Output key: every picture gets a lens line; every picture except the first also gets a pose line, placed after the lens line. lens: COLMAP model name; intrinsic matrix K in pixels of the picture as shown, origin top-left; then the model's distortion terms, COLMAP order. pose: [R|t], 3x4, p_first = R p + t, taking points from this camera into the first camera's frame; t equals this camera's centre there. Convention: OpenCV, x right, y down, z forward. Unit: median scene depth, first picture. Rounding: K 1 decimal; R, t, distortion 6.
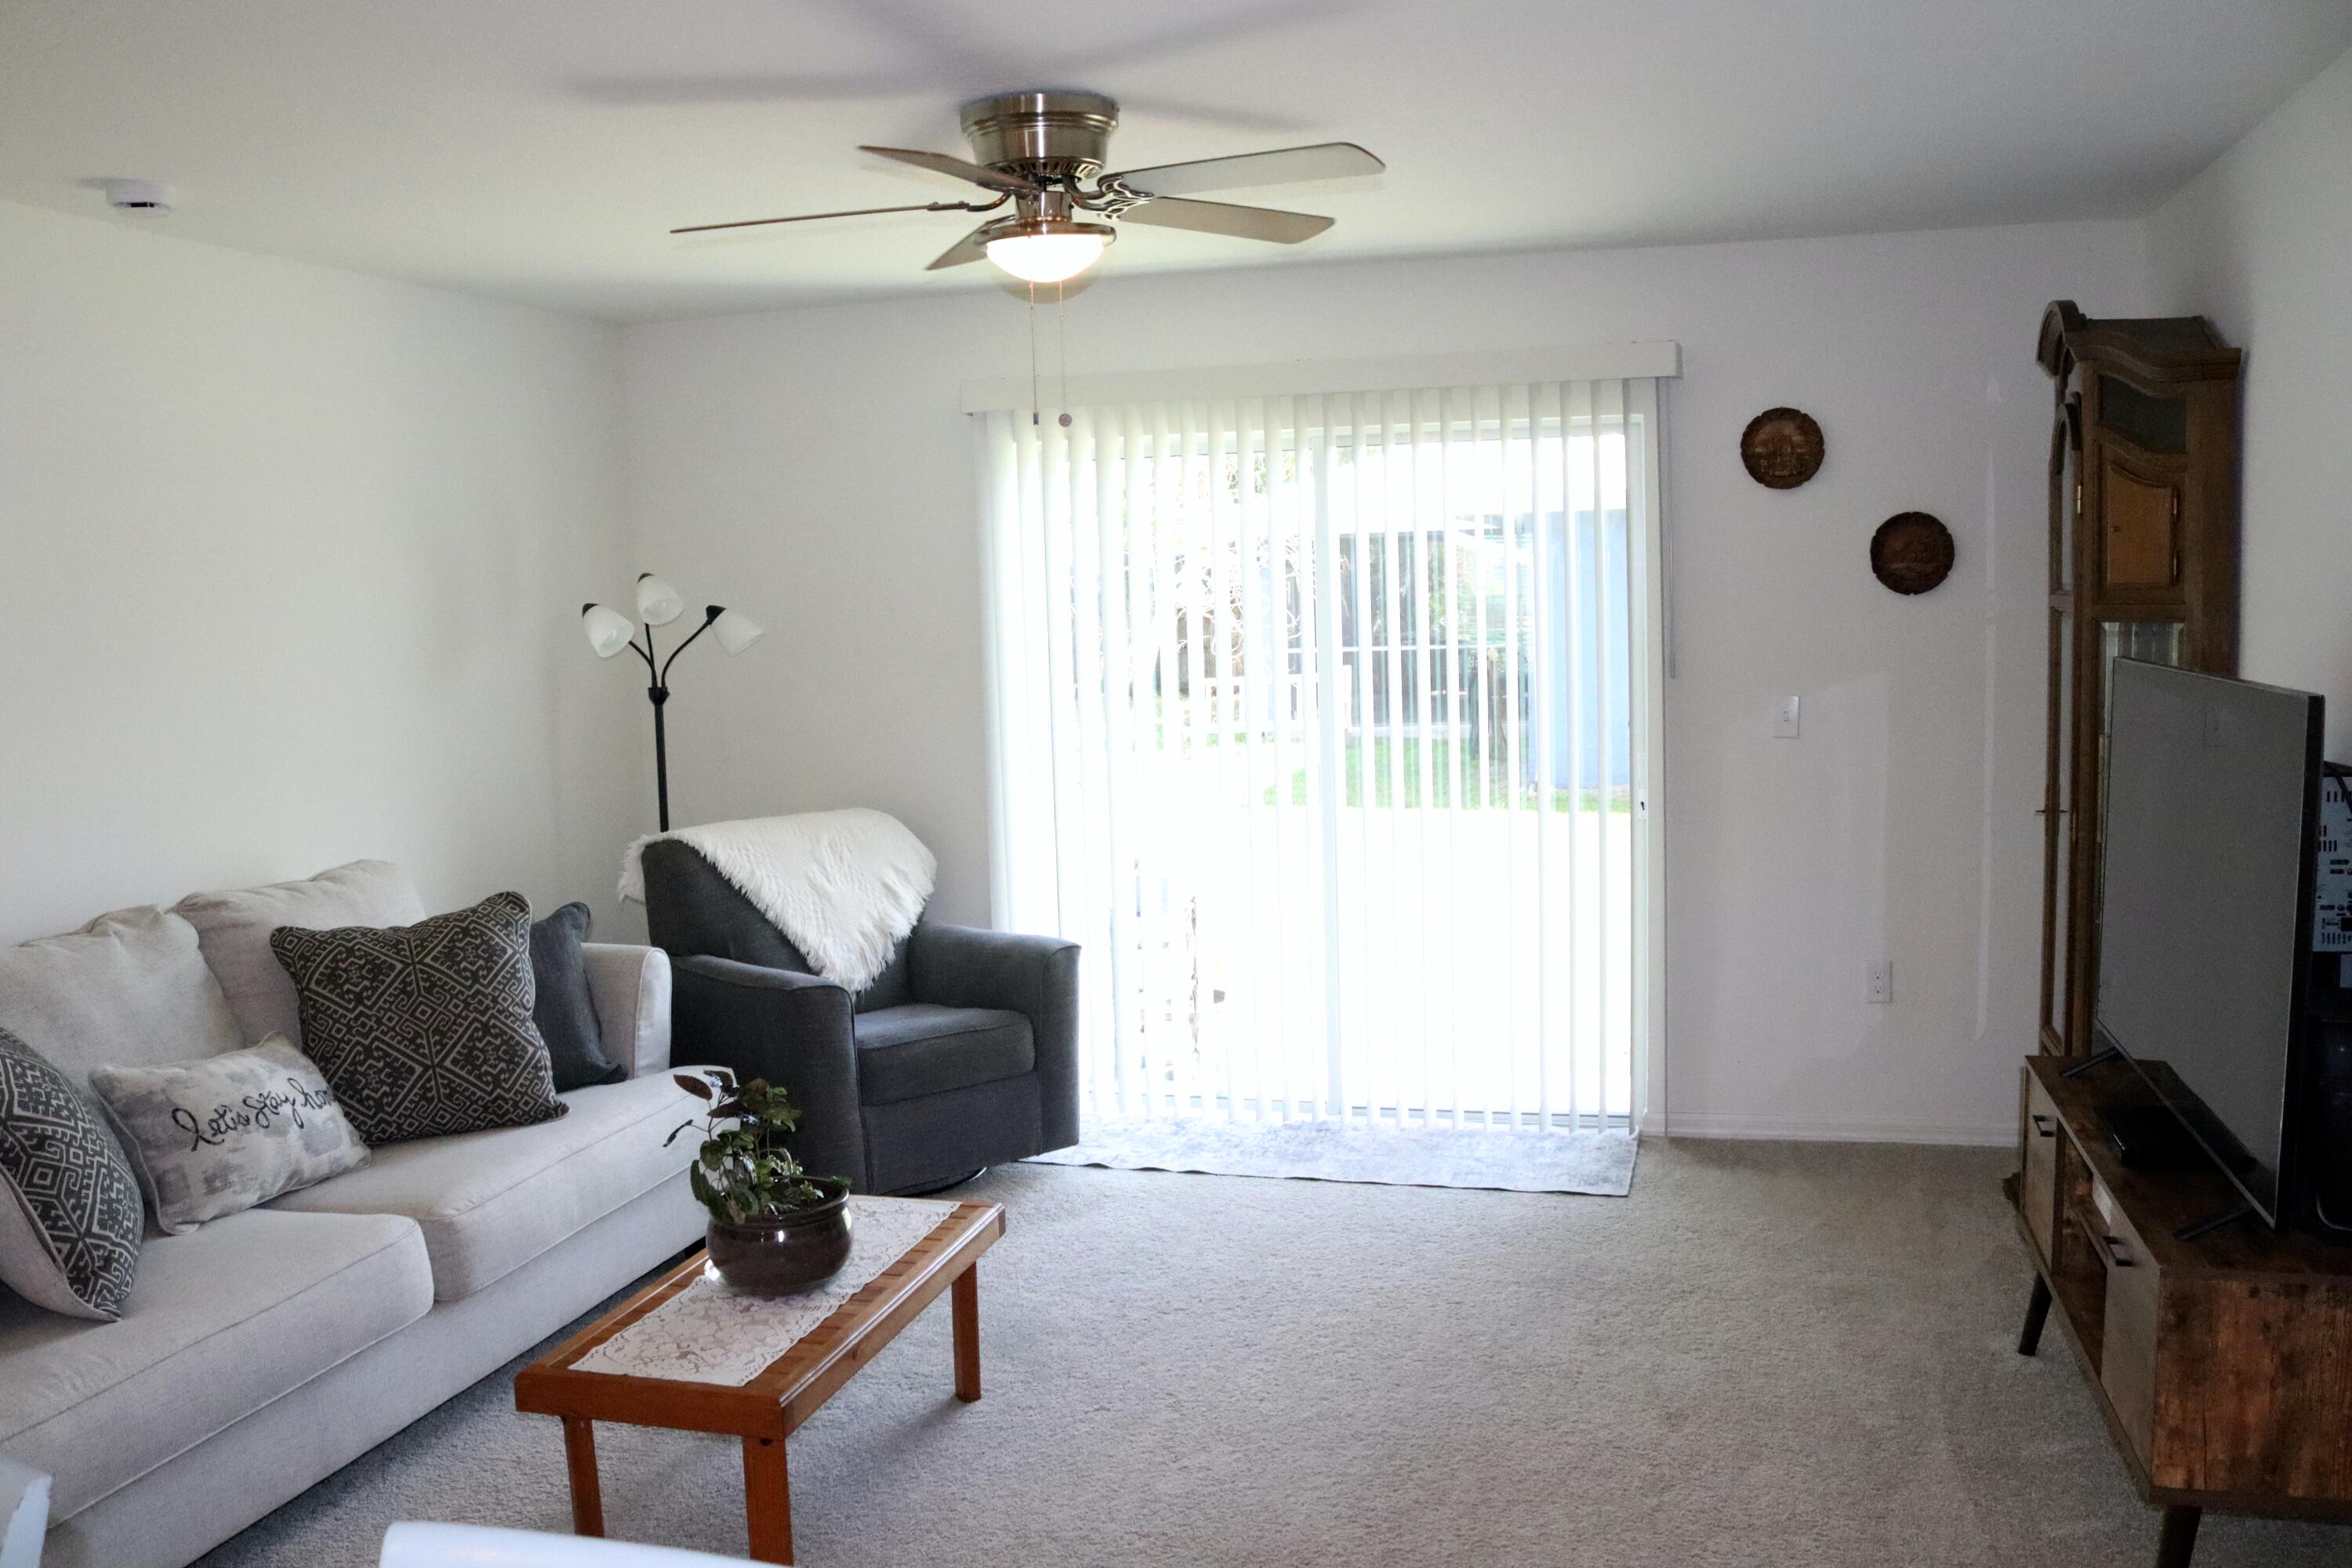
lens RADIAL K [[1898.5, 0, 1229.4], [0, 1898.5, 778.5], [0, 0, 1]] dist [-0.161898, 0.144816]
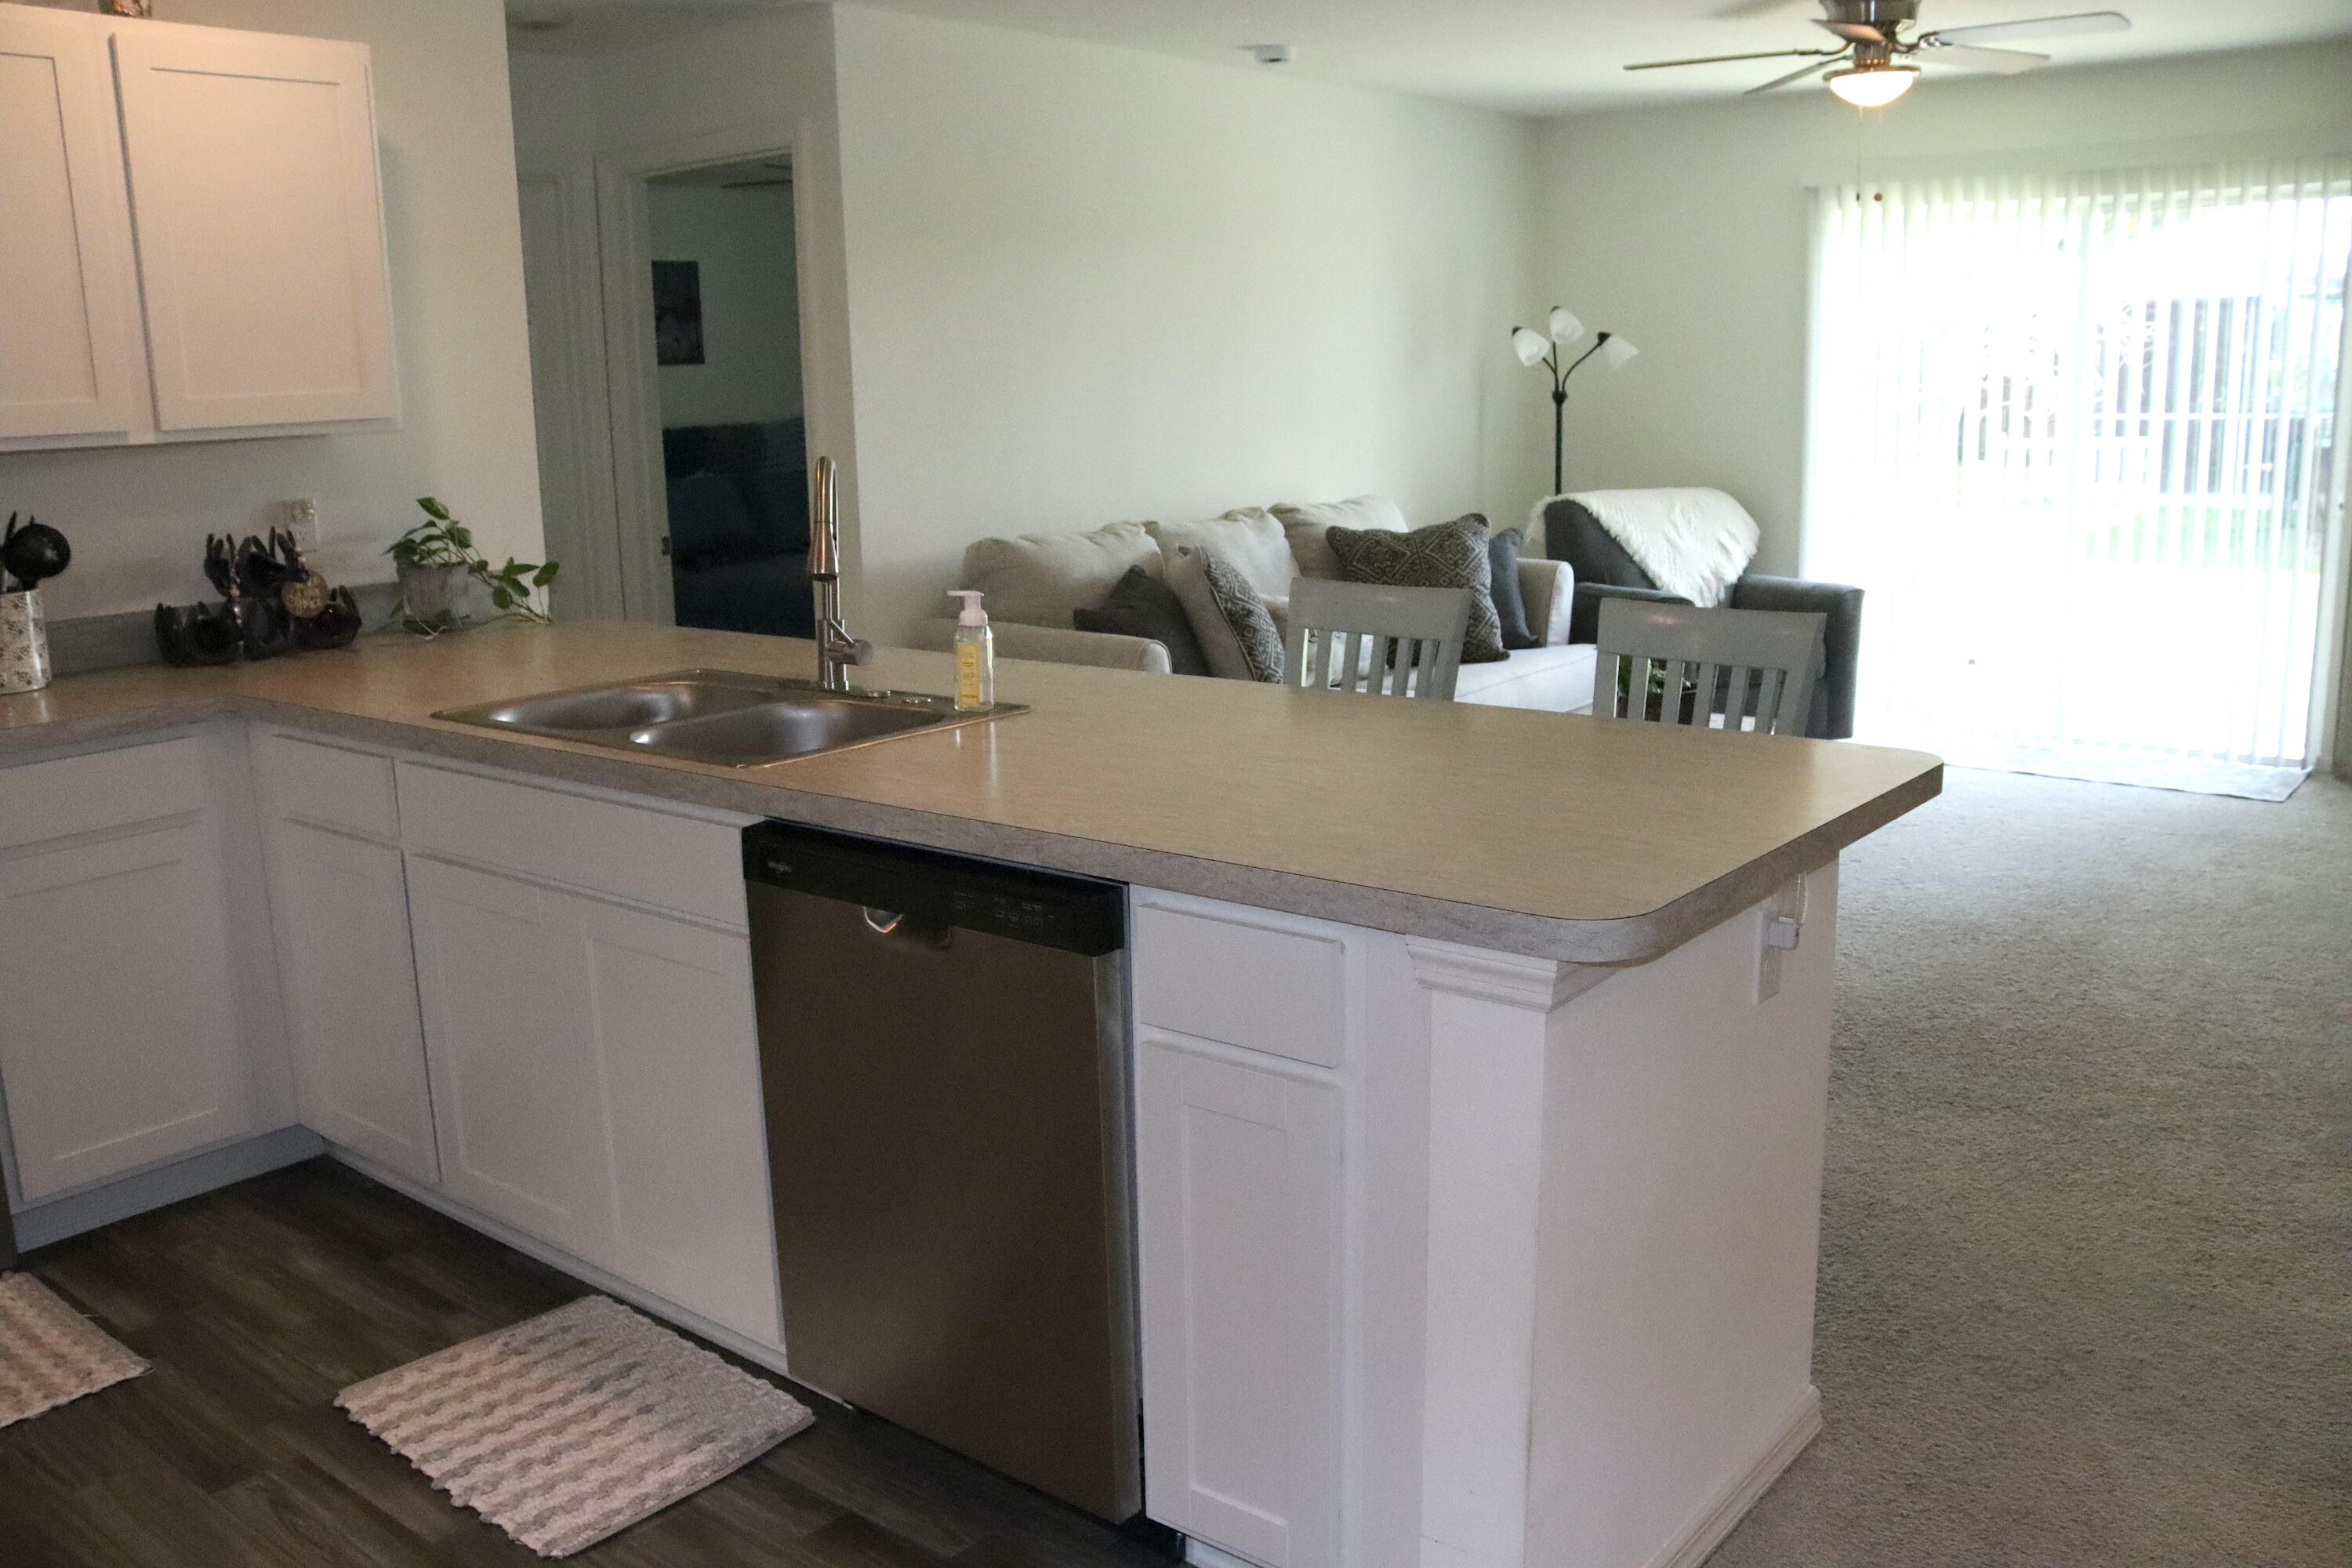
lens RADIAL K [[1898.5, 0, 1229.4], [0, 1898.5, 778.5], [0, 0, 1]] dist [-0.161898, 0.144816]
pose [[0.916131, 0.089763, -0.390701, 0.036526], [-0.042344, 0.990824, 0.128351, 0.071328], [0.398637, -0.101042, 0.911526, -0.404497]]
